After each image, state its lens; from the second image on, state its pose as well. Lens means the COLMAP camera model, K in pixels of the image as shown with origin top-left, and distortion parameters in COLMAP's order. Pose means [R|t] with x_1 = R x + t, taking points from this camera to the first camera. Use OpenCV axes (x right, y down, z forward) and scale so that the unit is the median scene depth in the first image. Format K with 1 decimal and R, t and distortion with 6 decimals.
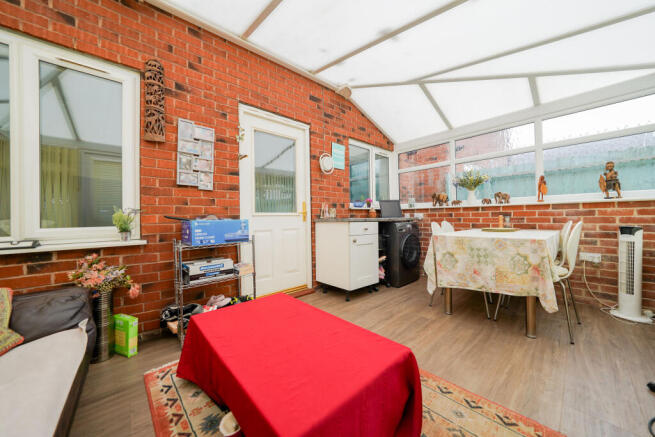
lens RADIAL K [[231.2, 0, 327.9], [0, 231.2, 215.5], [0, 0, 1]] dist [0.000063, 0.000201]
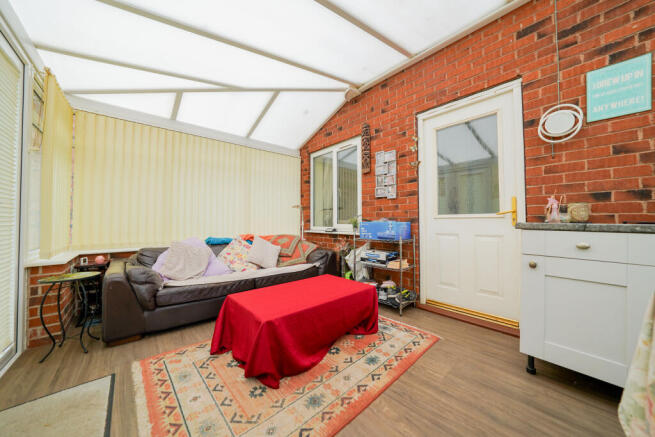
lens RADIAL K [[231.2, 0, 327.9], [0, 231.2, 215.5], [0, 0, 1]] dist [0.000063, 0.000201]
pose [[0.008777, -0.010352, -0.999908, 0.703729], [0.010218, 0.999895, -0.010262, -0.004929], [0.999909, -0.010127, 0.008882, 0.570340]]
